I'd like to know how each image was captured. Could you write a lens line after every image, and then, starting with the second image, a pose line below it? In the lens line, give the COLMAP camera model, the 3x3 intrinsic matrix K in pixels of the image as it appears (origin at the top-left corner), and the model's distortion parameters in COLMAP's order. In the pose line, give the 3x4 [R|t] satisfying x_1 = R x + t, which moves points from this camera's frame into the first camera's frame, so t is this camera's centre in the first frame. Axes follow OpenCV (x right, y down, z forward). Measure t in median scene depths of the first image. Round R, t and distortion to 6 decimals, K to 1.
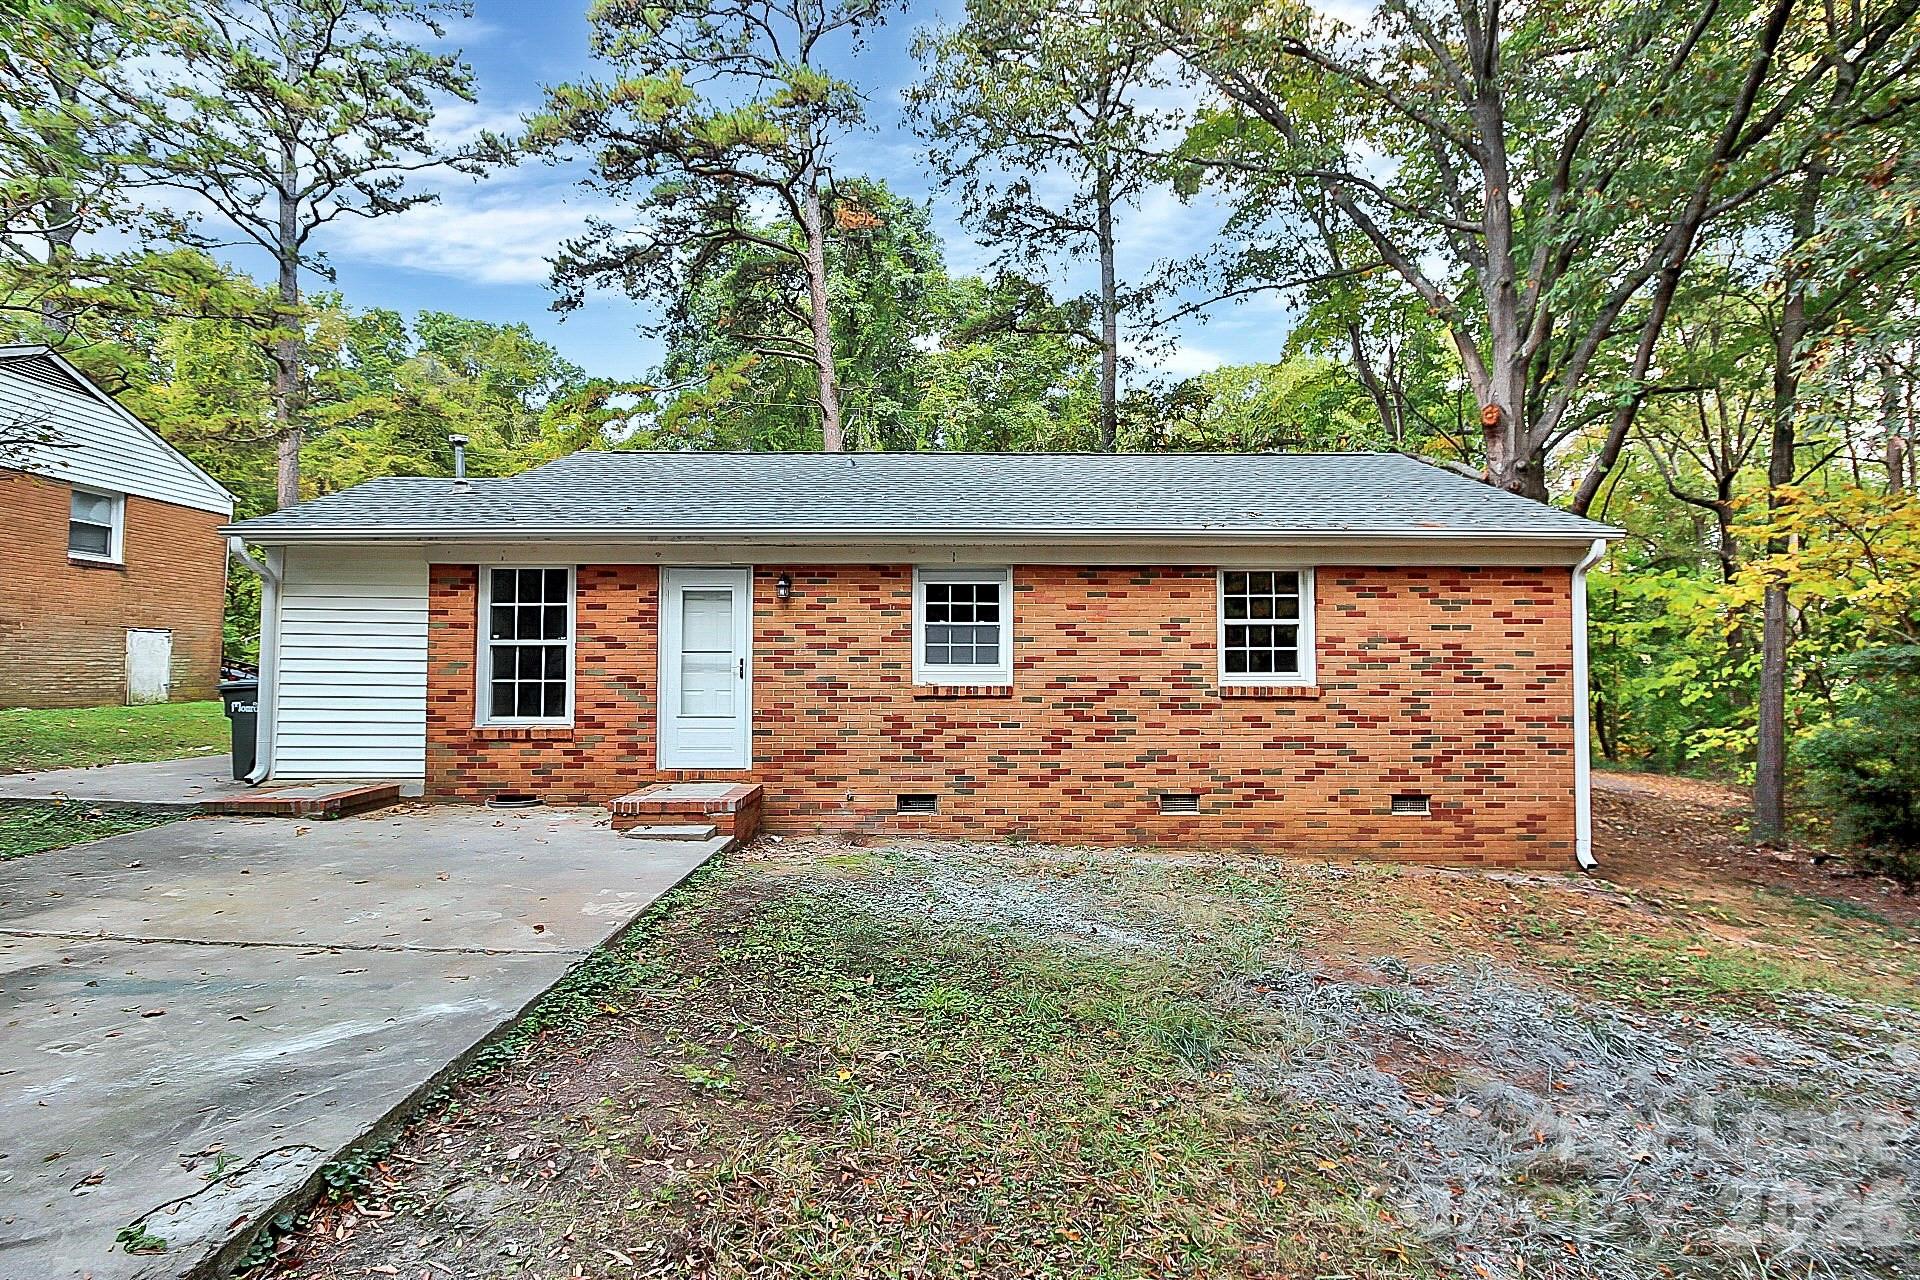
lens RADIAL K [[889.3, 0, 962.2], [0, 889.3, 632.2], [0, 0, 1]] dist [-0.005224, -0.001456]
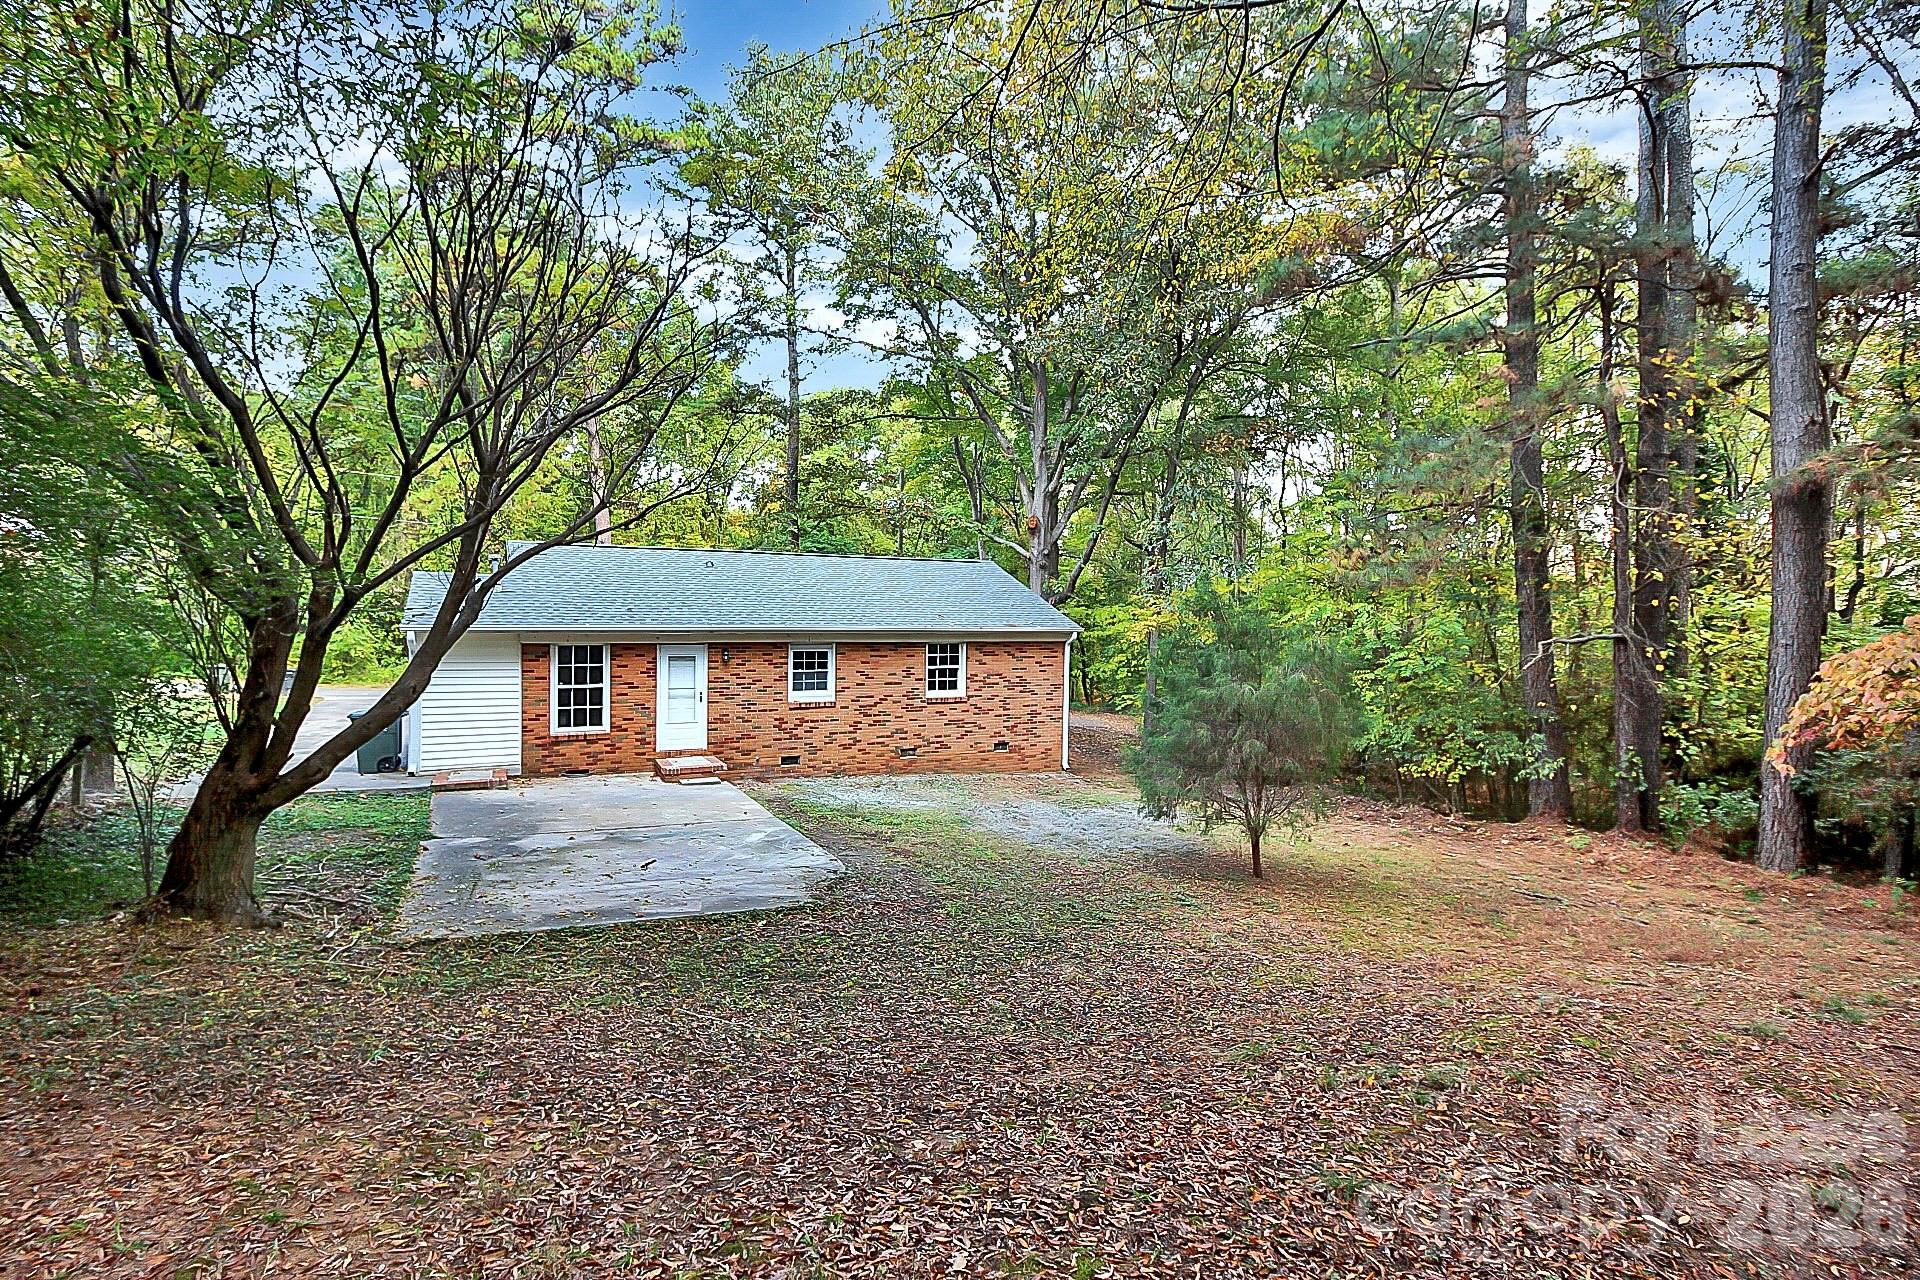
lens RADIAL K [[889.3, 0, 964.3], [0, 889.3, 636.4], [0, 0, 1]] dist [-0.005224, -0.001456]
pose [[0.887229, -0.000292, 0.461329, -0.629334], [-0.028523, 0.998052, 0.055486, -0.212302], [-0.460446, -0.062387, 0.885492, -0.953880]]
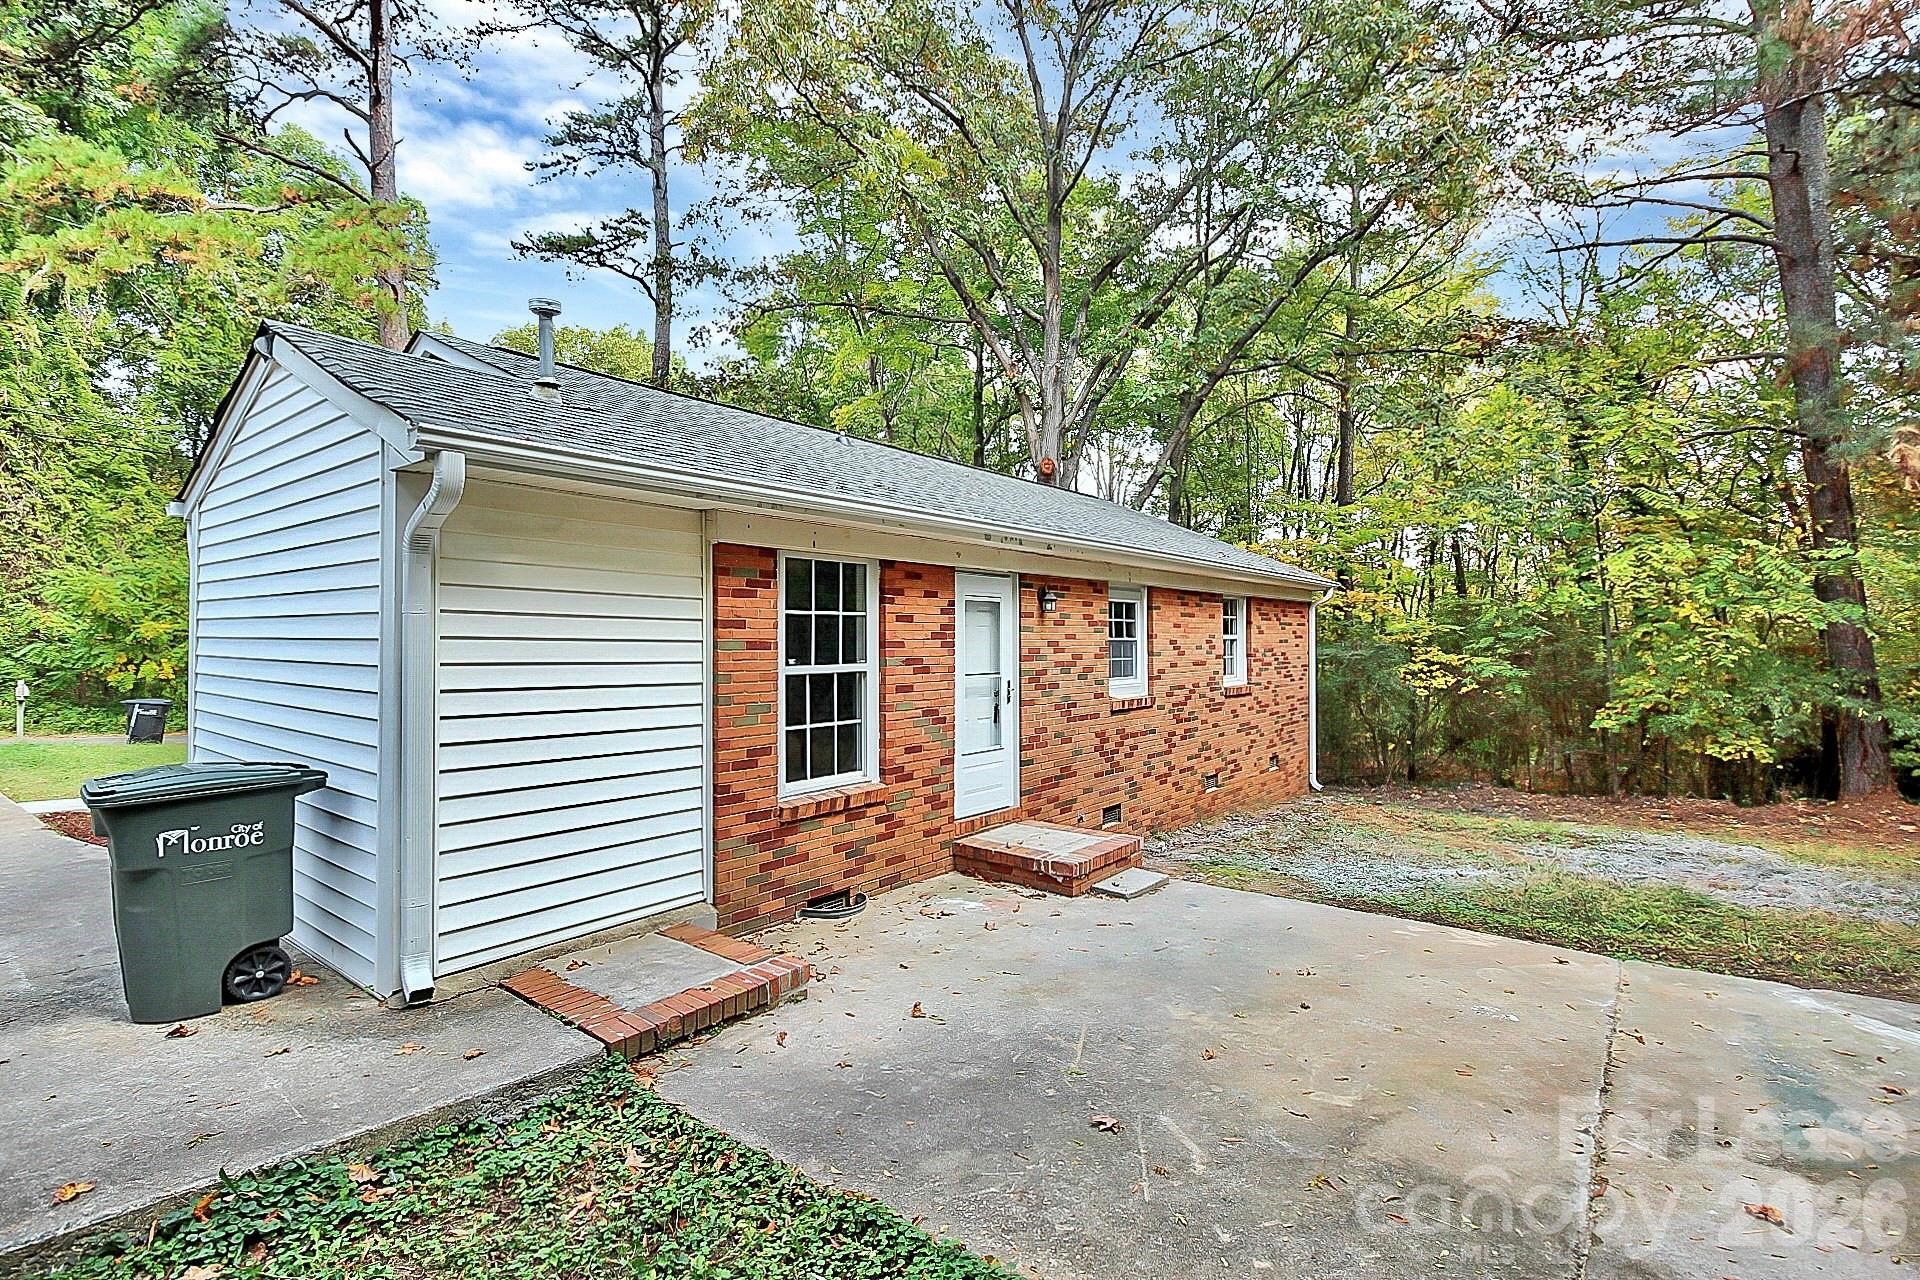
lens RADIAL K [[889.3, 0, 963.4], [0, 889.3, 631.2], [0, 0, 1]] dist [-0.005224, -0.001456]
pose [[0.625044, 0.005571, 0.780570, -0.956339], [-0.028204, 0.999483, 0.015451, -0.030874], [-0.780080, -0.031673, 0.624878, 0.492124]]
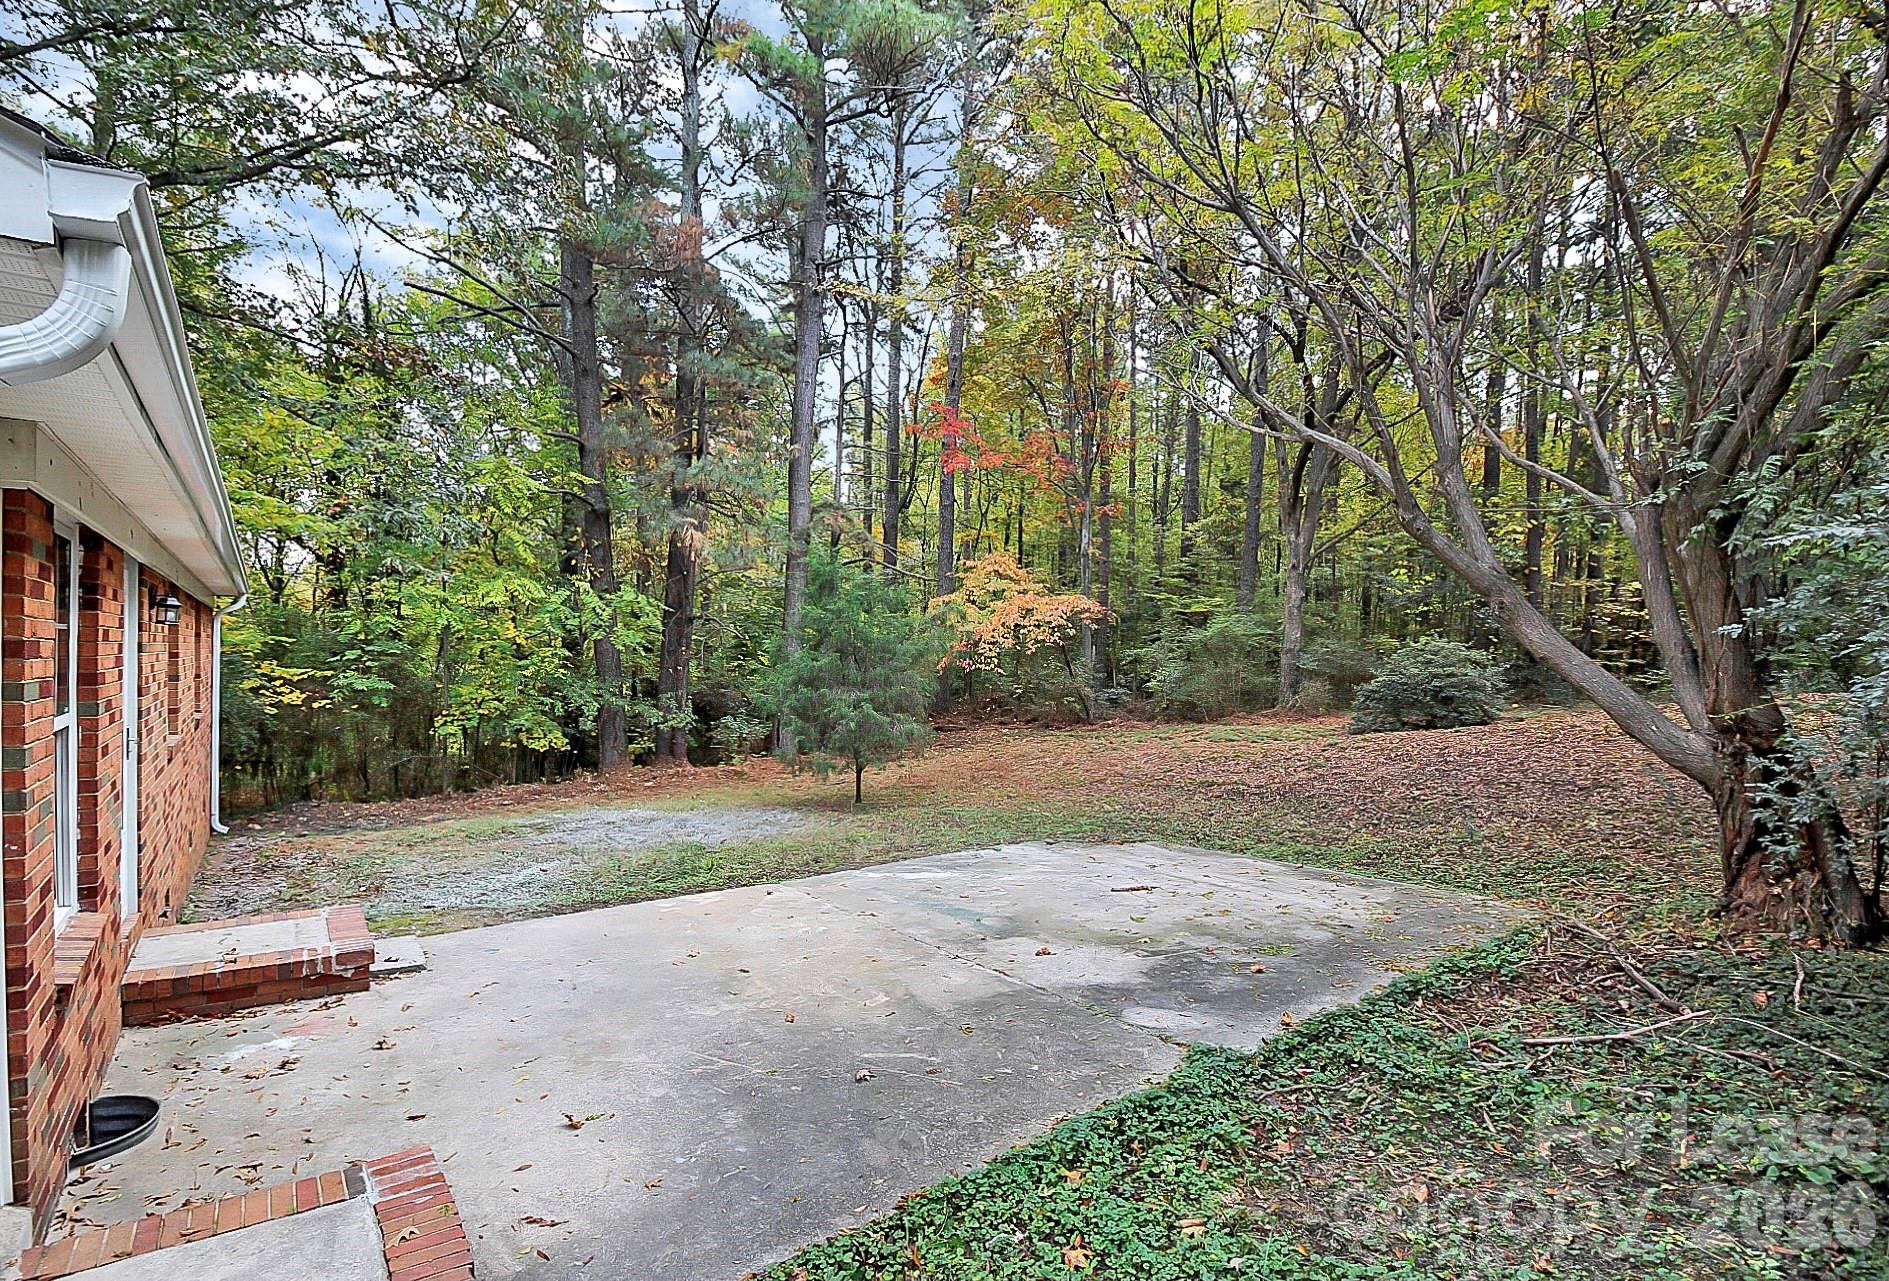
lens RADIAL K [[899.1, 0, 940.0], [0, 899.1, 649.3], [0, 0, 1]] dist [-0.018321, -0.000335]
pose [[-0.591404, -0.001480, 0.806374, -1.007046], [-0.040438, 0.998795, -0.027824, -0.020659], [-0.805361, -0.049064, -0.590751, 0.913464]]
